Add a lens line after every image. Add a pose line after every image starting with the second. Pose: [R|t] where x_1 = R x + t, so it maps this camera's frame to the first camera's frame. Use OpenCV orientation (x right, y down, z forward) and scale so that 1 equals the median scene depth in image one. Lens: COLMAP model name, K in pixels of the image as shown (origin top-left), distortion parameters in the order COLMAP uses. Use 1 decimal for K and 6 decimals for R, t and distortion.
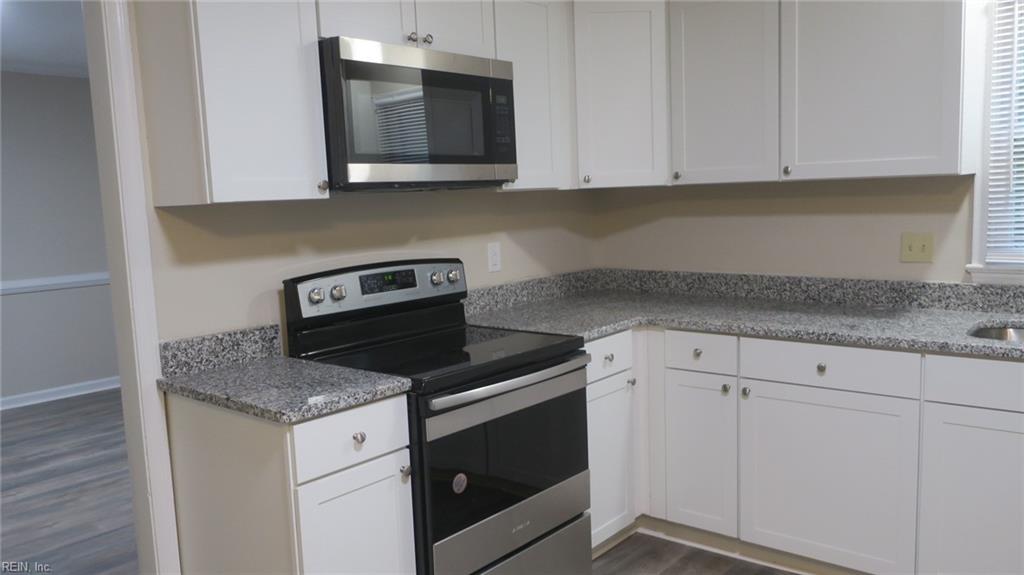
lens RADIAL K [[809.0, 0, 510.3], [0, 809.0, 296.9], [0, 0, 1]] dist [-0.000538, -0.002661]
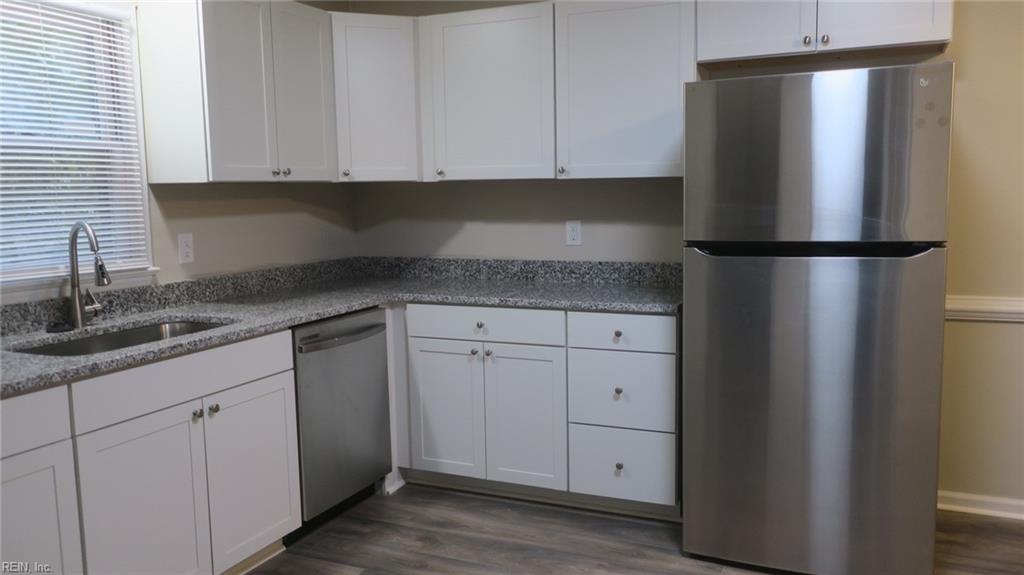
lens RADIAL K [[809.0, 0, 510.0], [0, 809.0, 286.6], [0, 0, 1]] dist [-0.000538, -0.002661]
pose [[-0.275107, -0.070079, 0.958856, -0.376491], [0.146492, 0.982639, 0.113848, -0.052242], [-0.950187, 0.171785, -0.260065, 0.643694]]
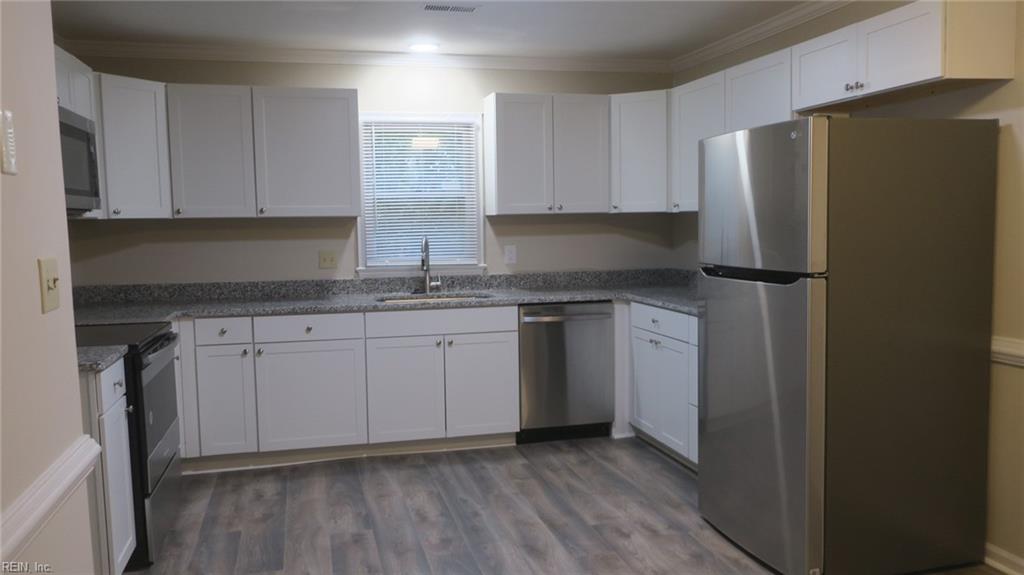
lens RADIAL K [[809.0, 0, 517.0], [0, 809.0, 285.3], [0, 0, 1]] dist [-0.000538, -0.002661]
pose [[0.573747, -0.036028, 0.818240, -0.668691], [0.095269, 0.995186, -0.022983, 0.070726], [-0.813473, 0.091139, 0.574417, -0.290012]]
